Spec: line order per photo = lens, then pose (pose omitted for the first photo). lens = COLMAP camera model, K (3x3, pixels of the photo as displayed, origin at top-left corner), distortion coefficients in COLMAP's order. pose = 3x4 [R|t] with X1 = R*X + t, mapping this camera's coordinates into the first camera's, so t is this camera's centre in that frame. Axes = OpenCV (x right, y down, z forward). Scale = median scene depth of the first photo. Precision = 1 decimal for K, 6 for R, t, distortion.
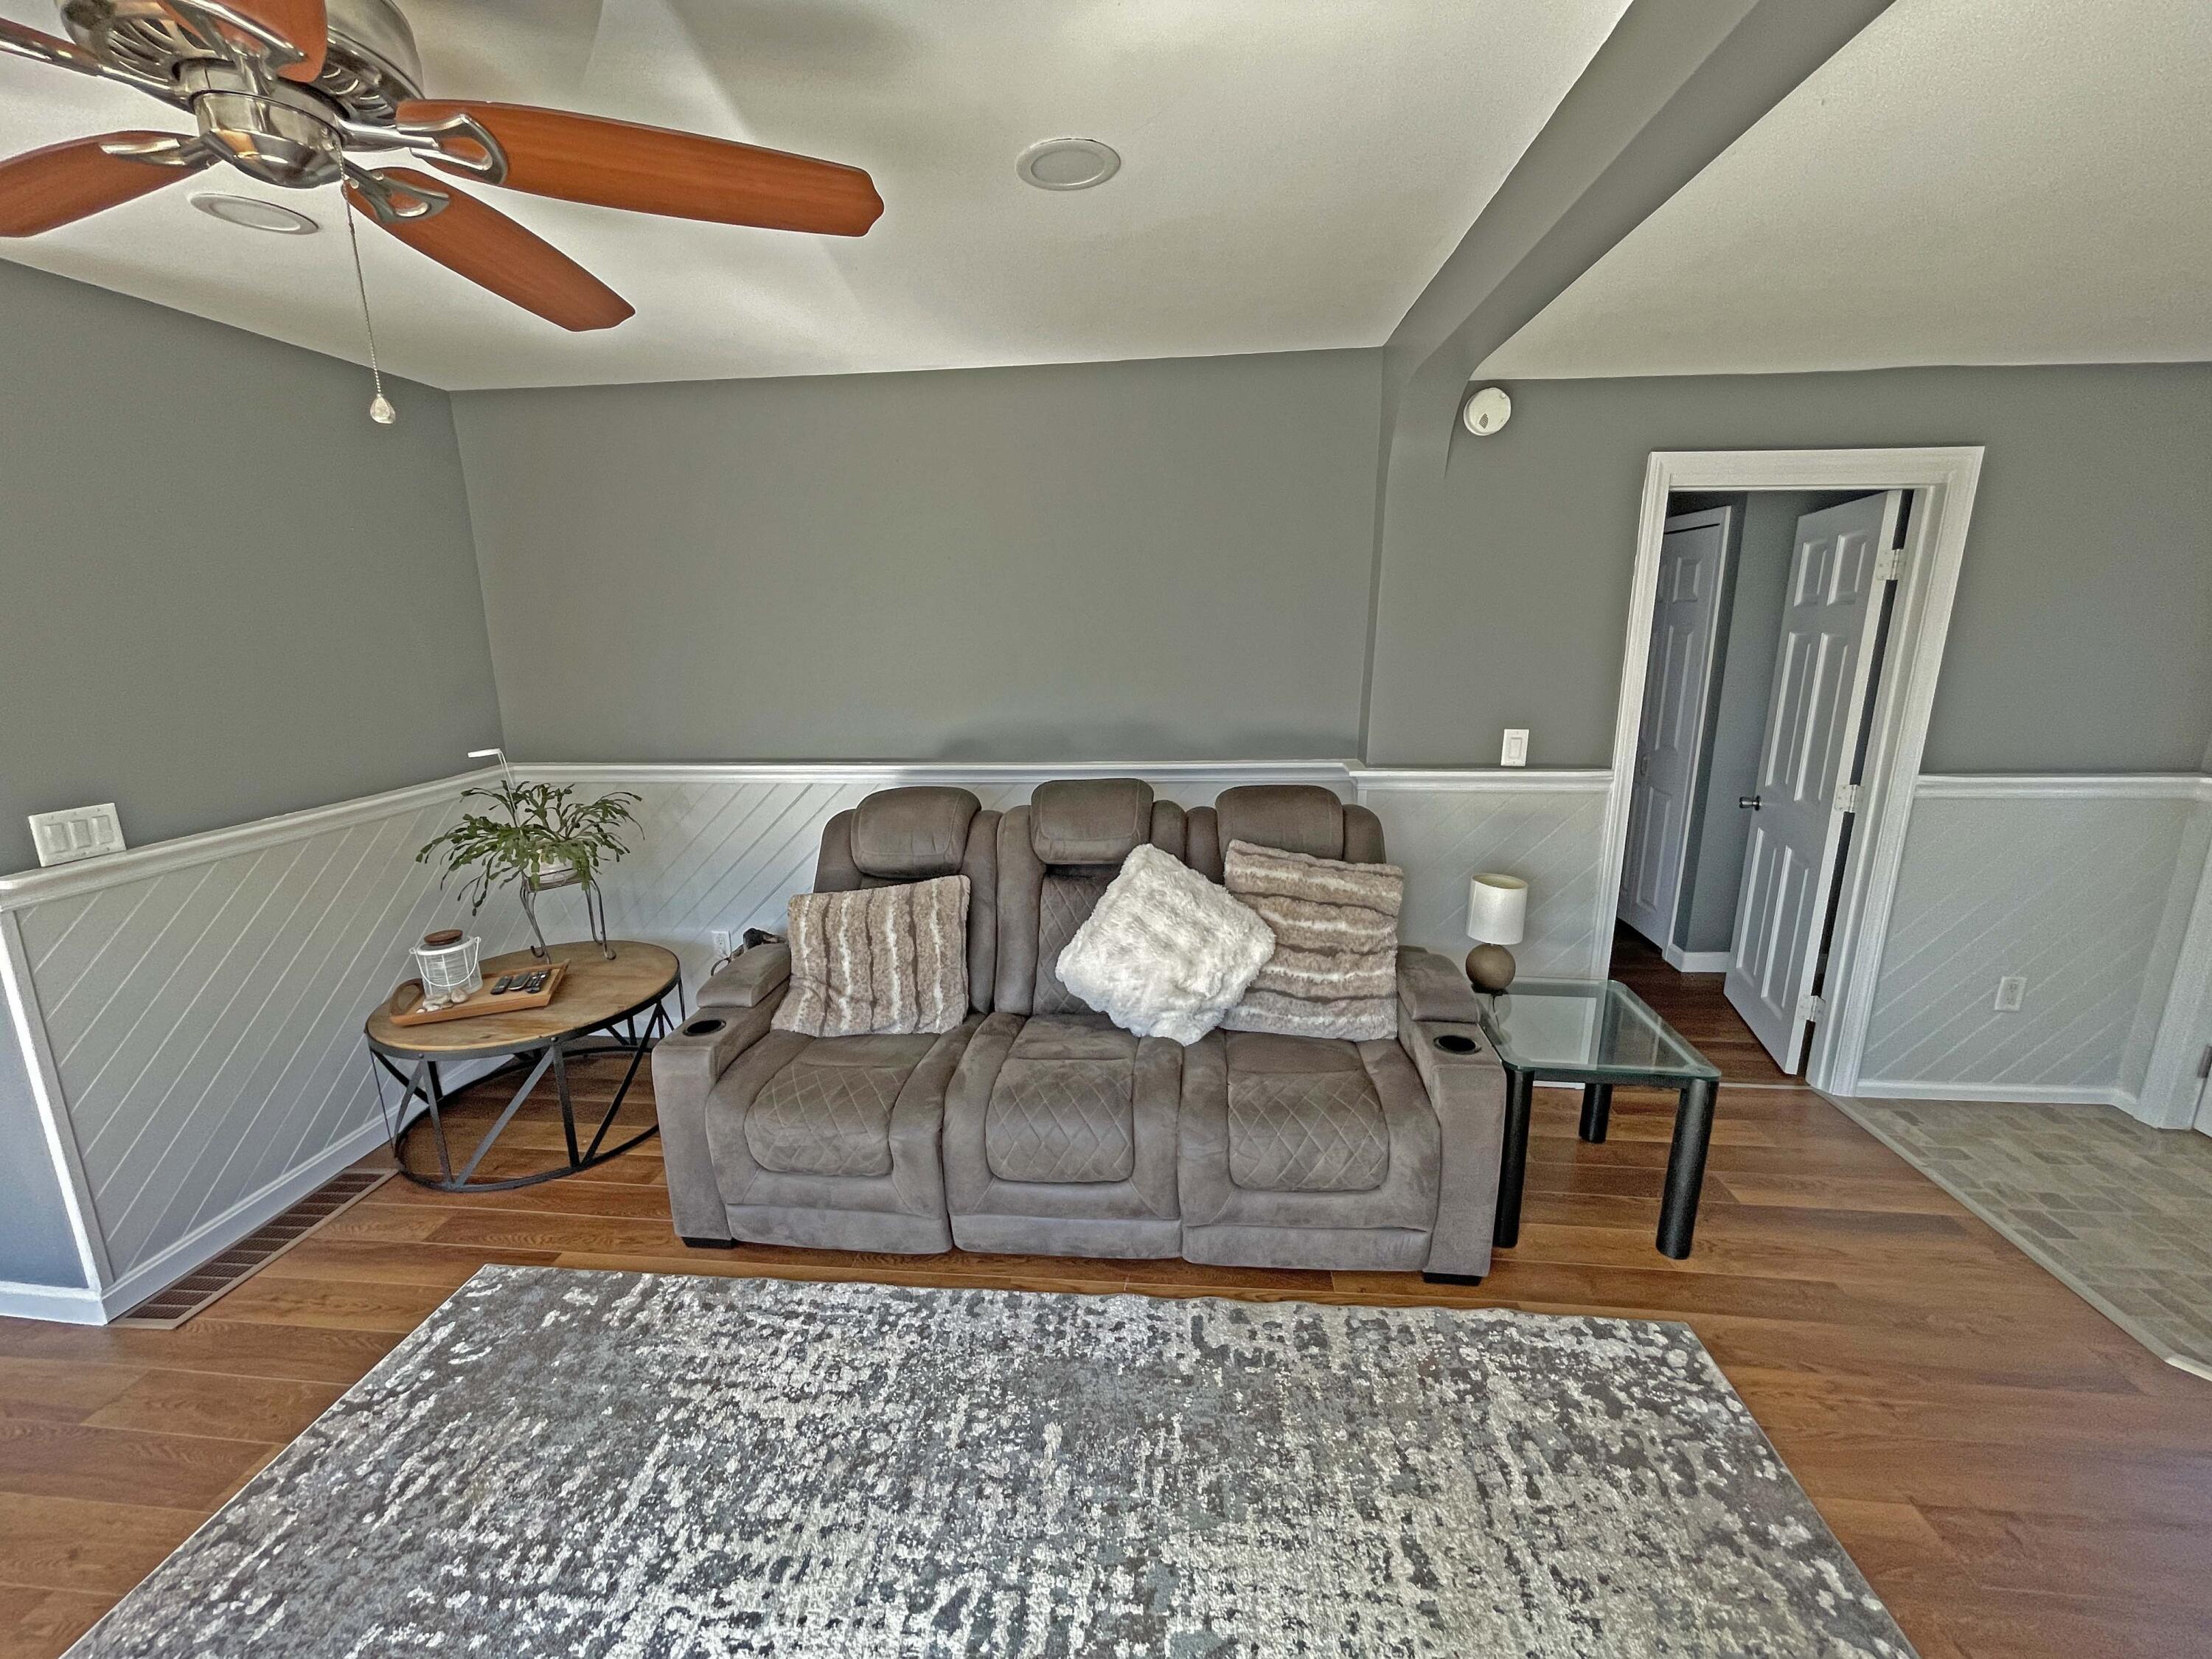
lens RADIAL K [[908.0, 0, 1091.9], [0, 908.0, 828.8], [0, 0, 1]] dist [0.001831, -0.001751]
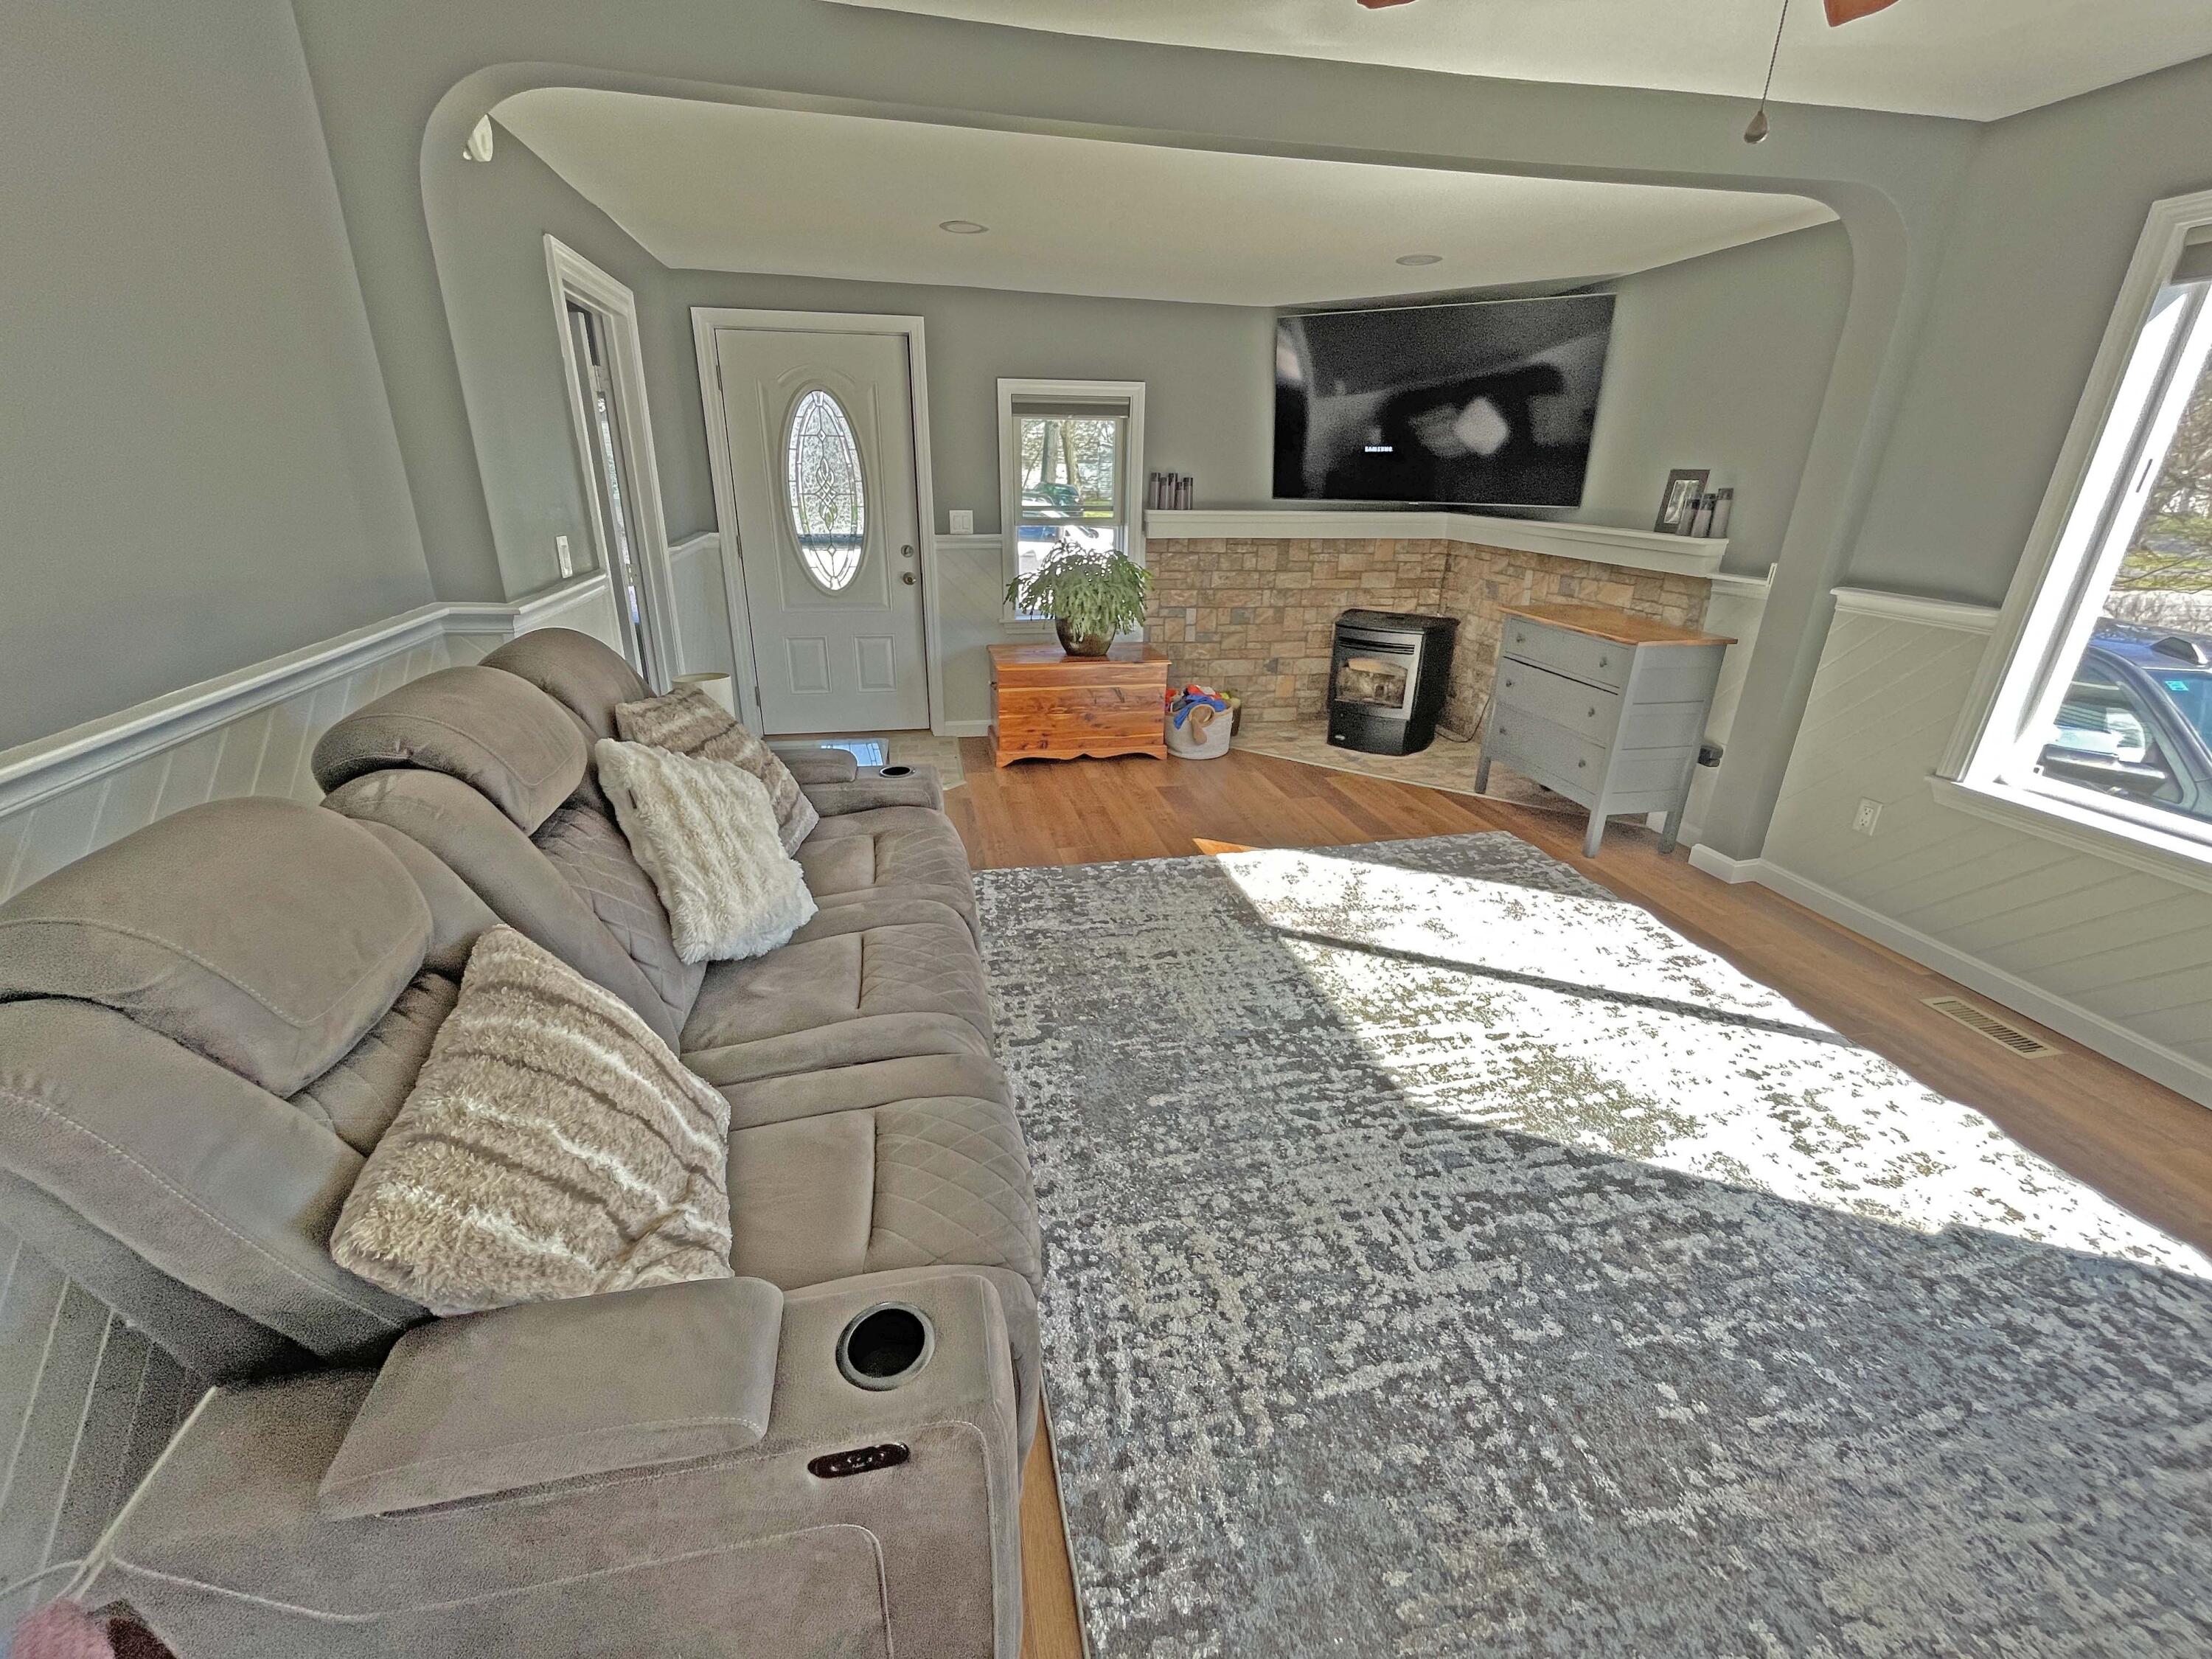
lens RADIAL K [[908.0, 0, 1106.5], [0, 908.0, 824.7], [0, 0, 1]] dist [0.001831, -0.001751]
pose [[-0.316363, -0.348052, 0.882482, -0.877561], [0.195144, 0.886489, 0.419590, -0.179760], [-0.928350, 0.304953, -0.212532, 1.083487]]
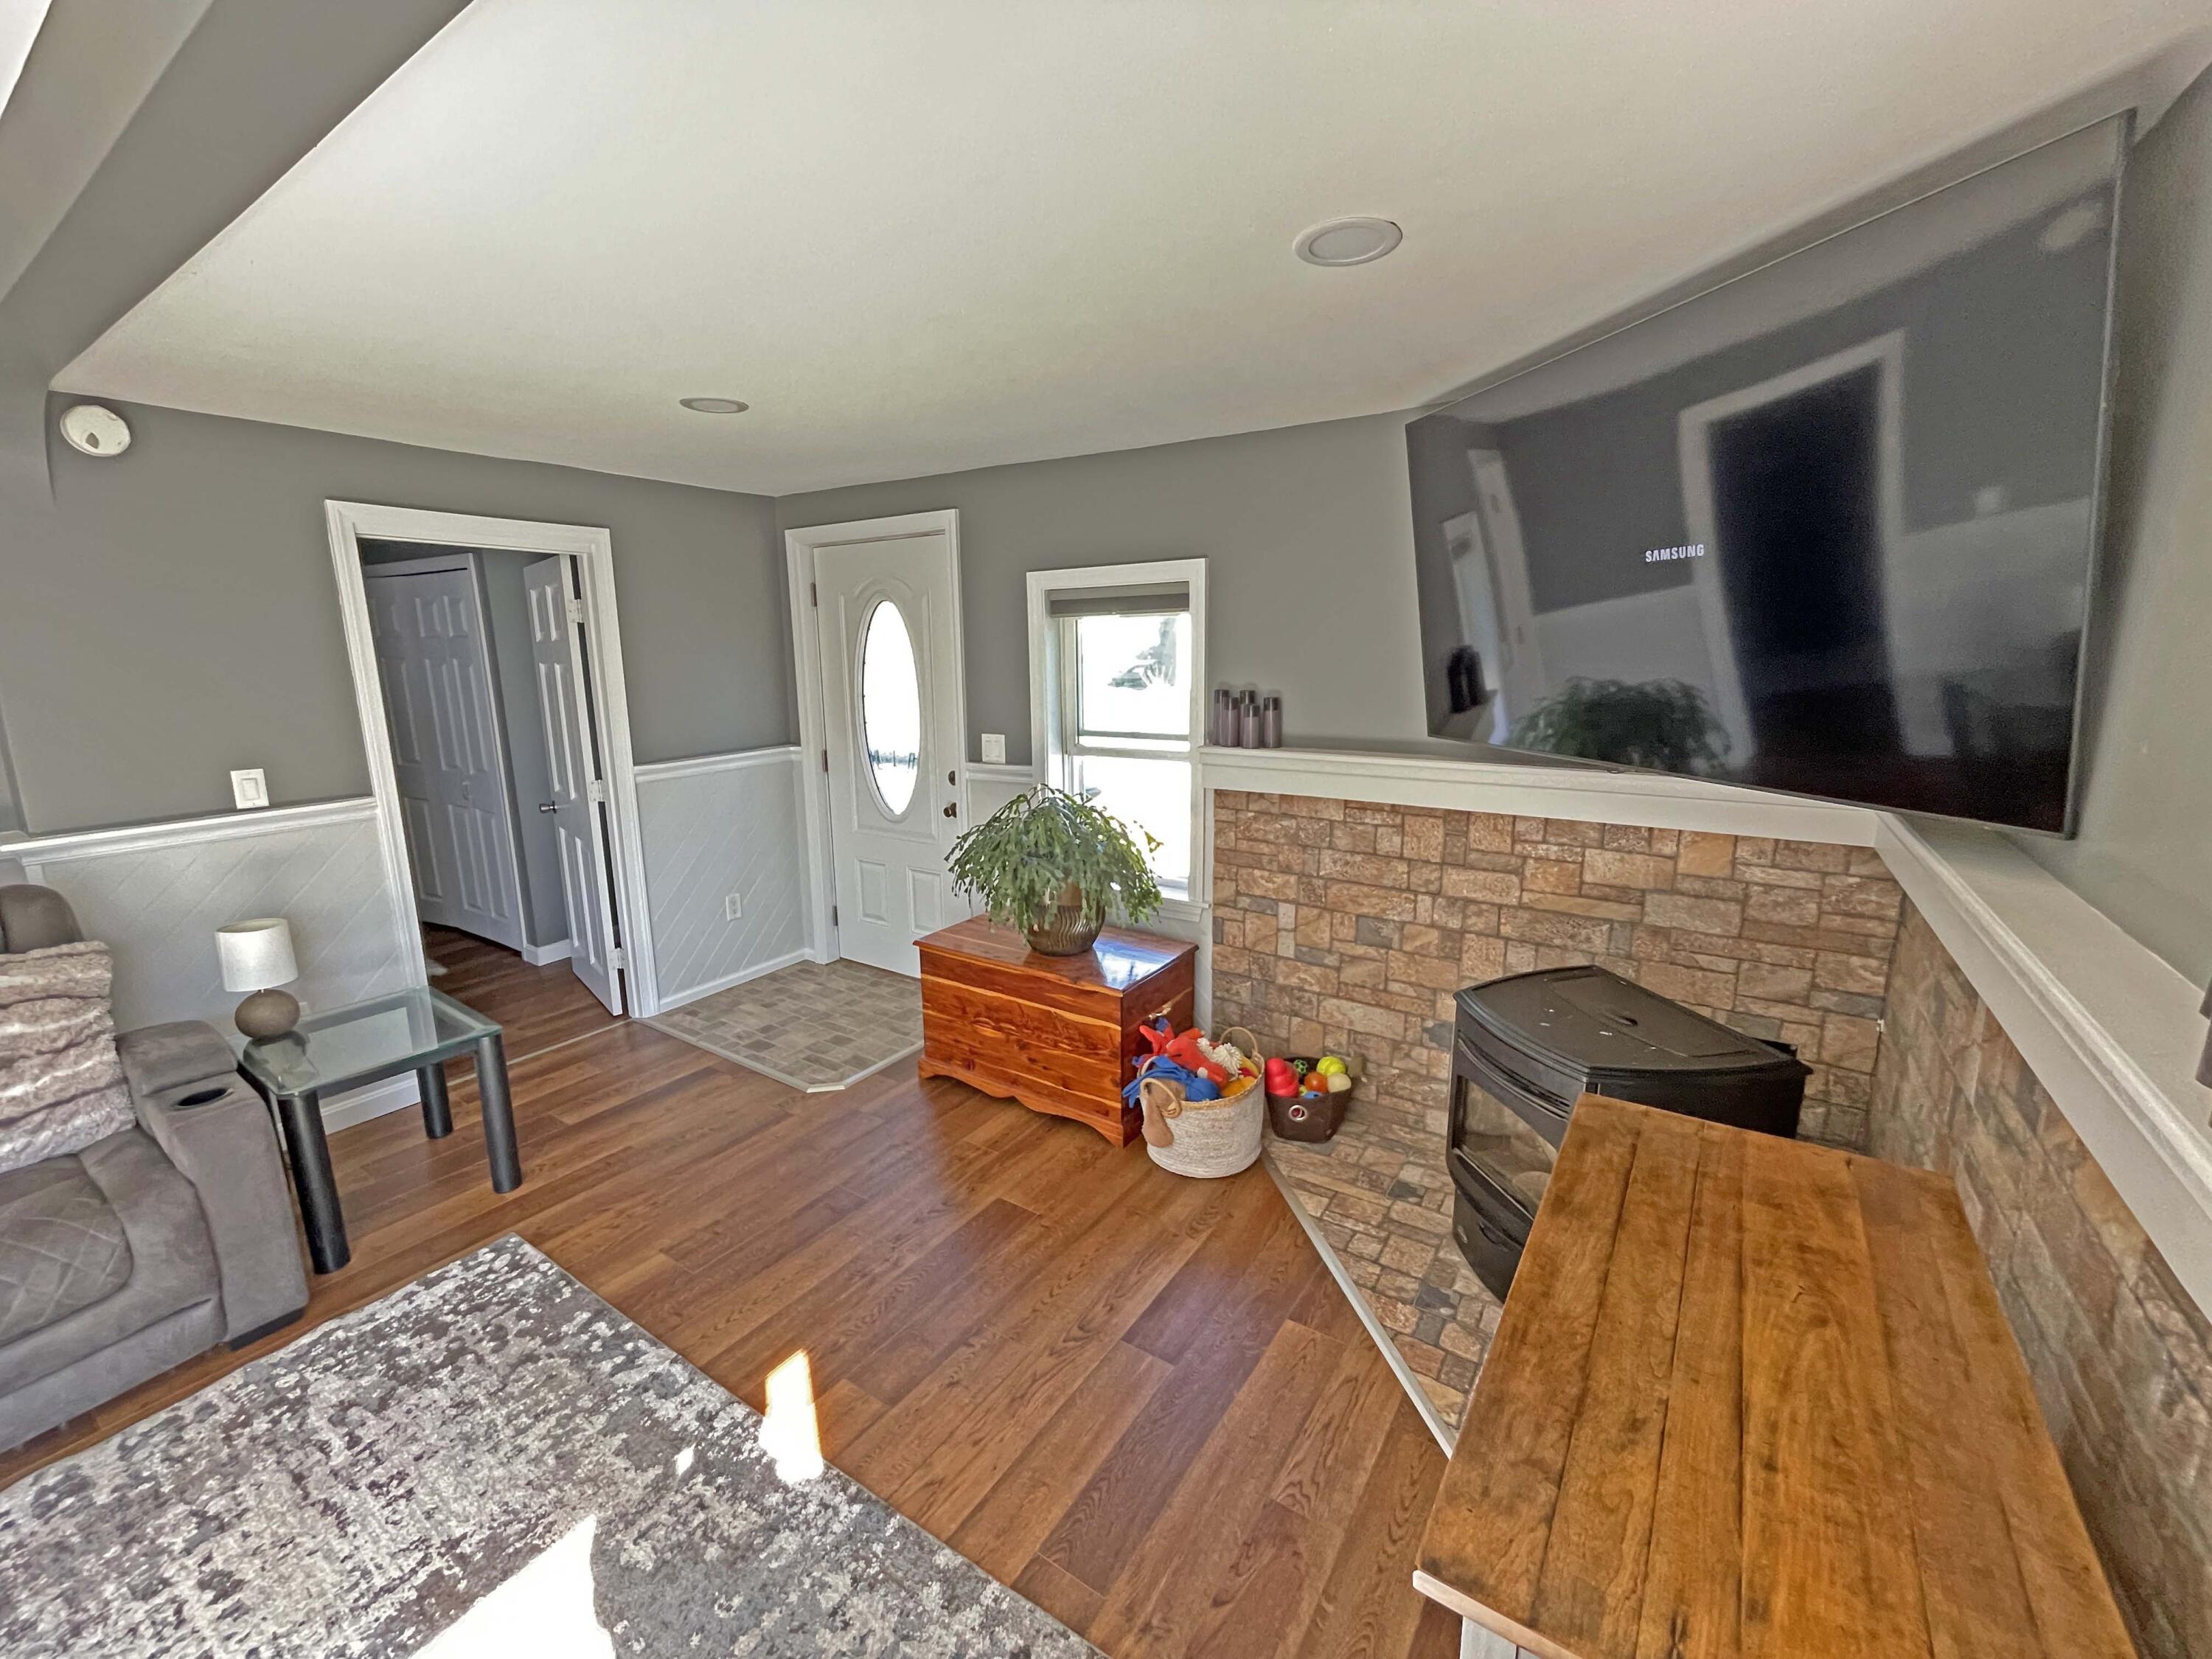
lens RADIAL K [[908.0, 0, 1101.5], [0, 908.0, 822.9], [0, 0, 1]] dist [0.001831, -0.001751]
pose [[0.464069, -0.171478, 0.869043, 0.063485], [0.205219, 0.975204, 0.082839, 0.074421], [-0.861699, 0.139901, 0.487752, -0.347336]]
